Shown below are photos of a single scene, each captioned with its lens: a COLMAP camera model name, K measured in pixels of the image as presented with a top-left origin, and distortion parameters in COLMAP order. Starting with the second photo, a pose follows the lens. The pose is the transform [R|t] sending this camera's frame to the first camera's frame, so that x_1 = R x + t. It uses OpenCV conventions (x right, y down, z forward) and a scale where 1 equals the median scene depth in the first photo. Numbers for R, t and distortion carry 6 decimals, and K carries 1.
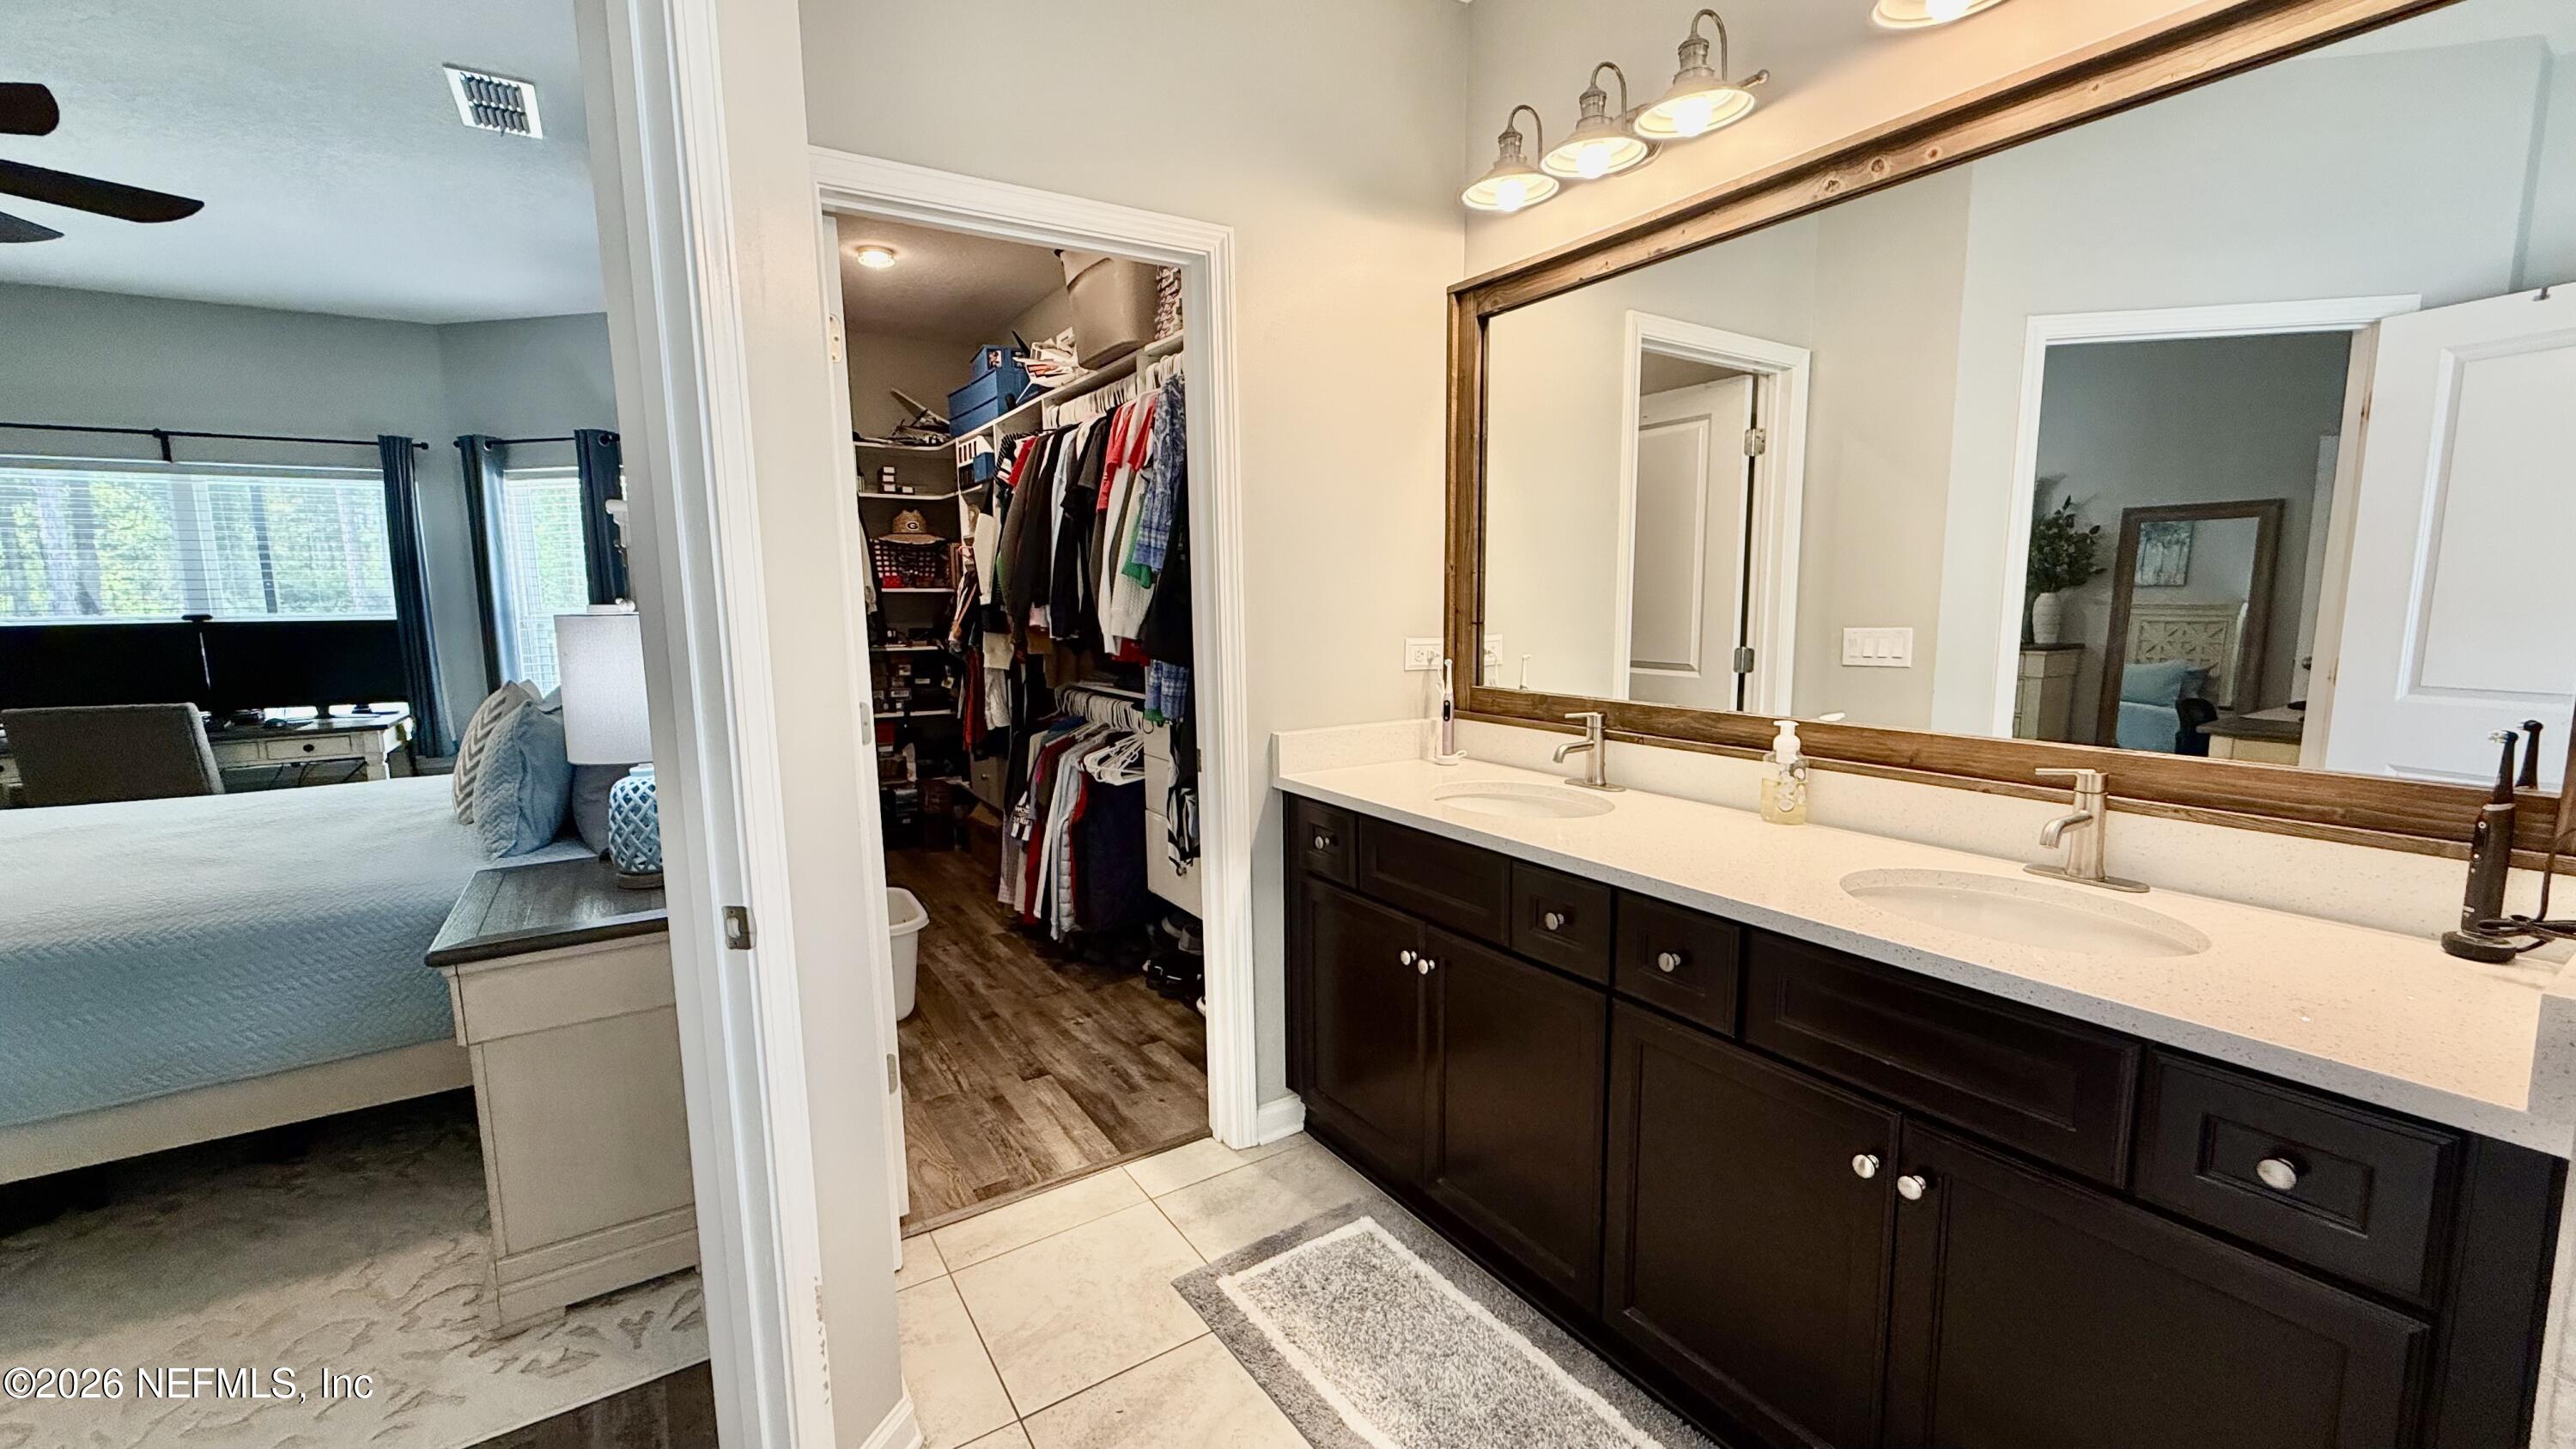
lens RADIAL K [[1031.7, 0, 1291.8], [0, 1031.7, 719.2], [0, 0, 1]] dist [0.002852, -0.000573]
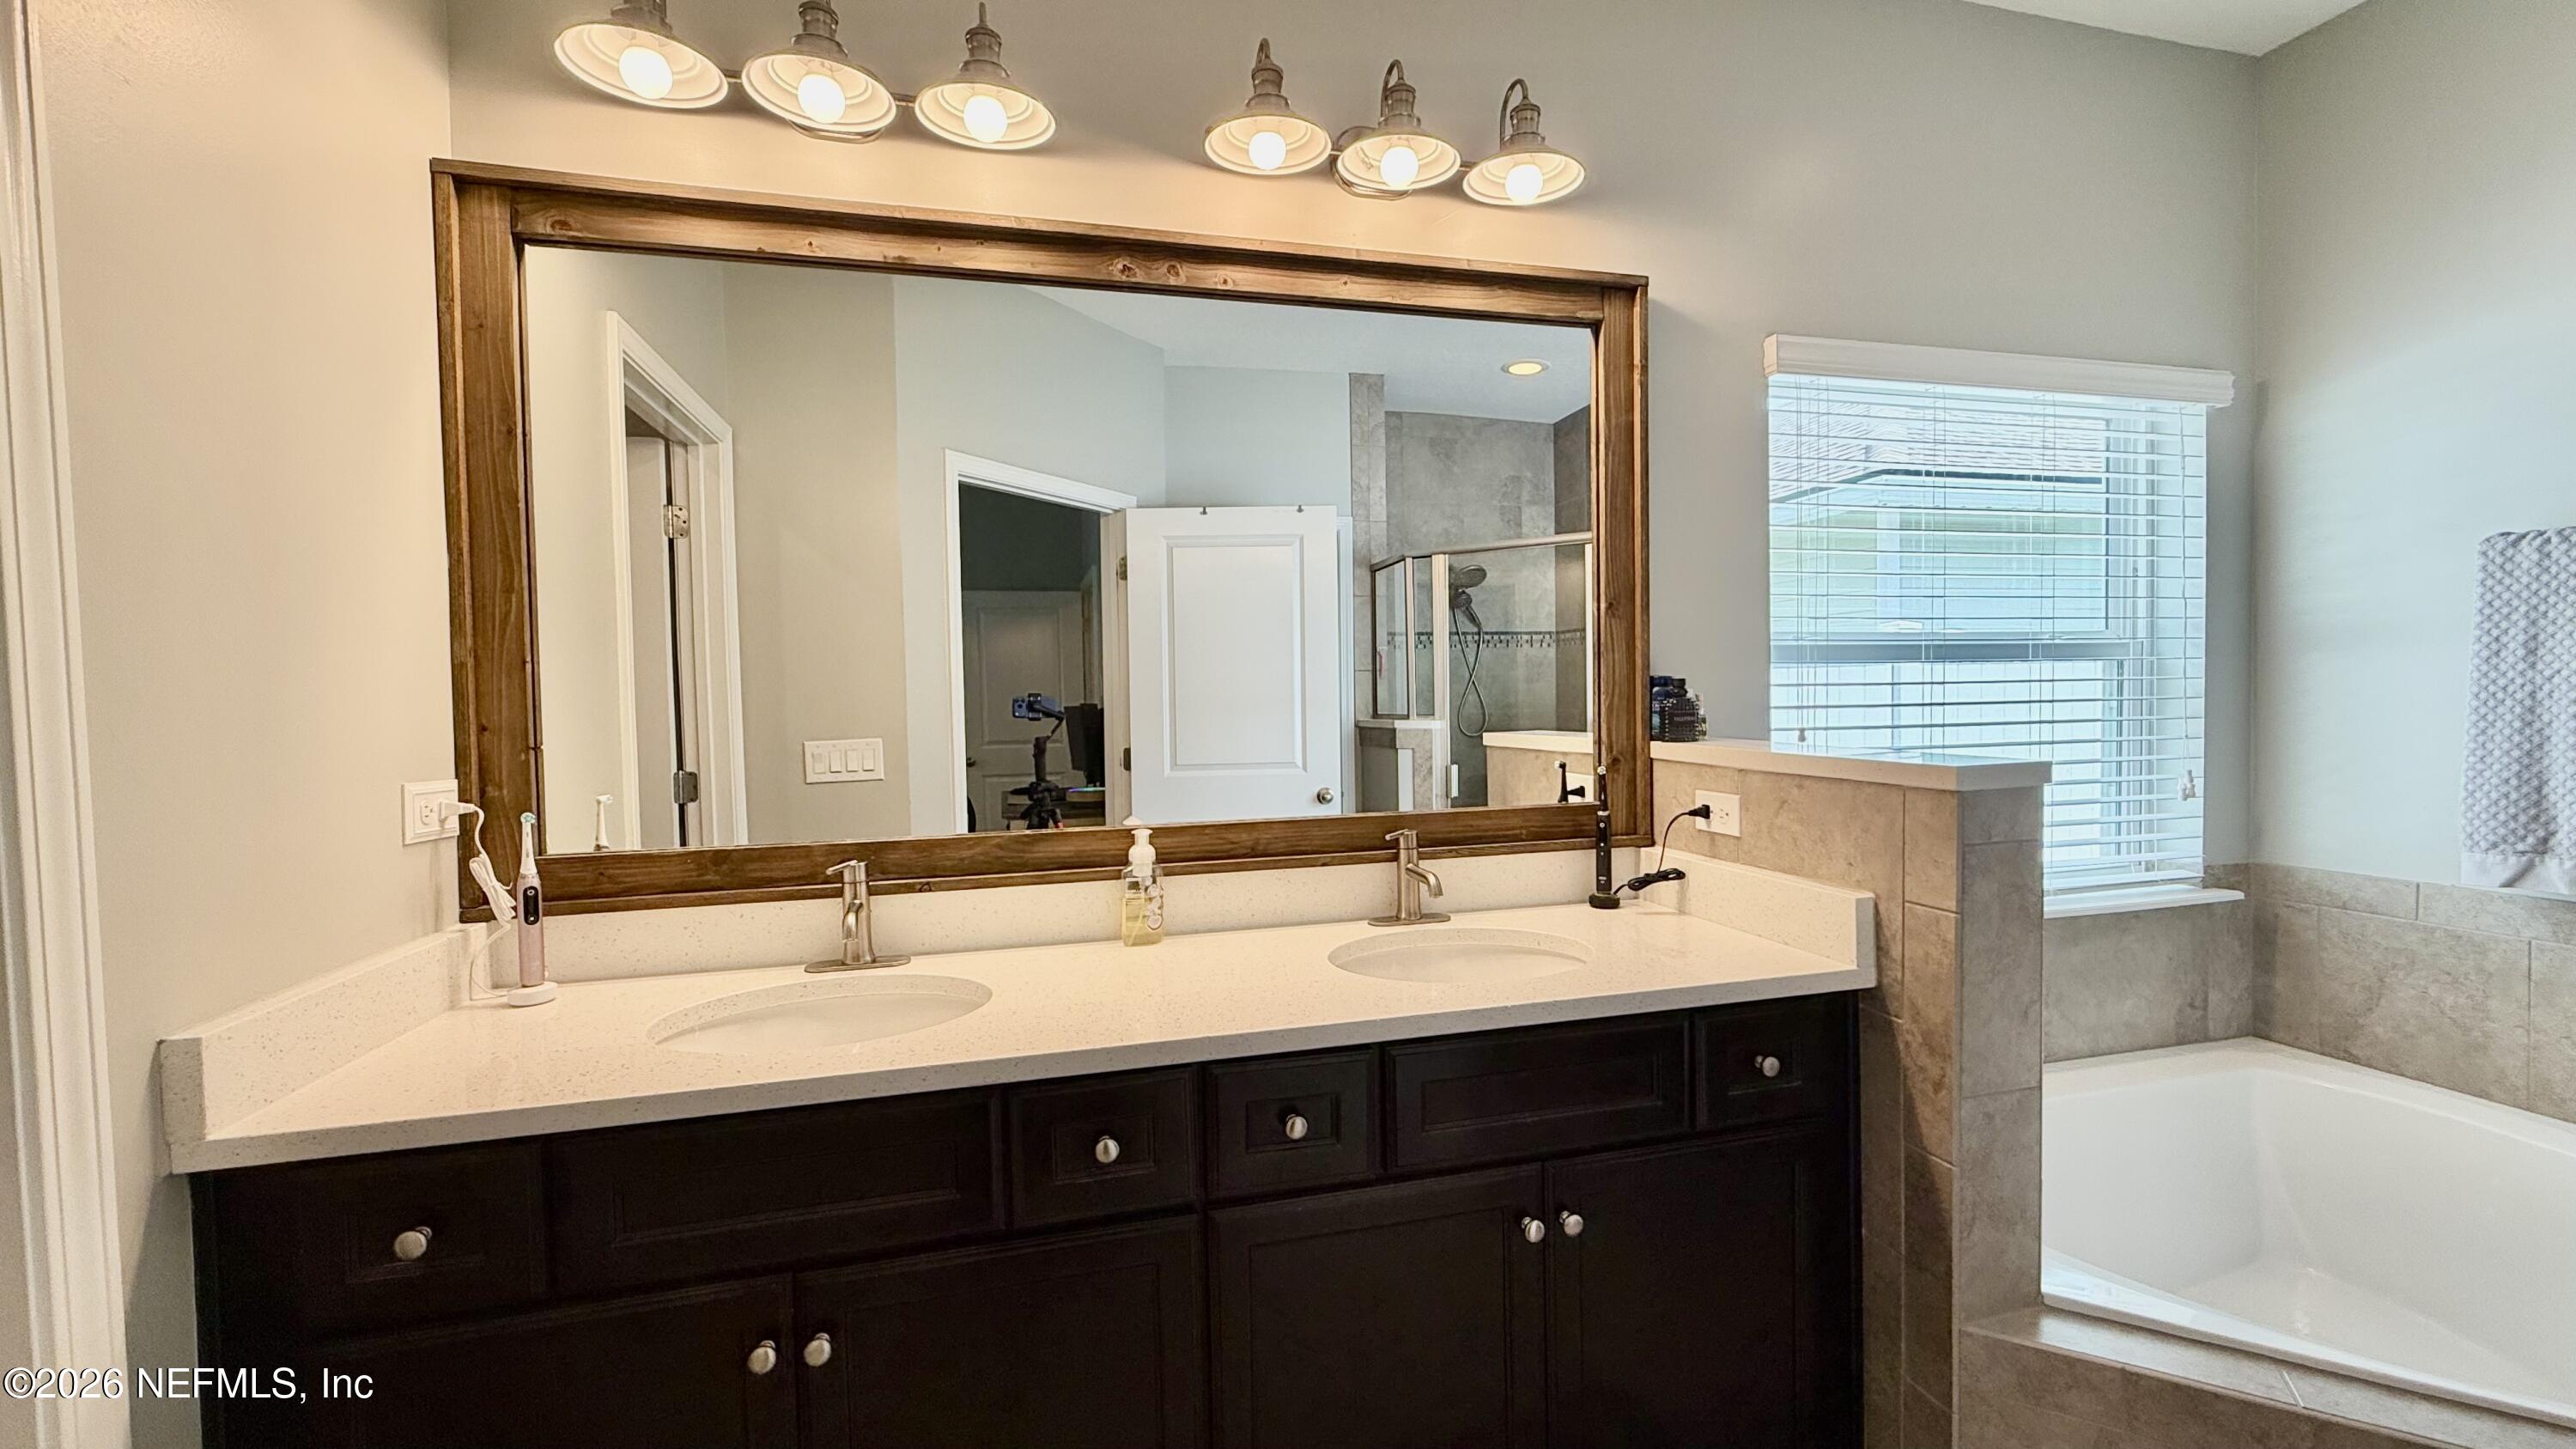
lens RADIAL K [[1031.7, 0, 1290.3], [0, 1031.7, 722.5], [0, 0, 1]] dist [0.002852, -0.000573]
pose [[0.313456, -0.019747, 0.949398, -0.267396], [0.130779, 0.991155, -0.022563, -0.042648], [-0.940554, 0.131234, 0.313265, 0.461410]]
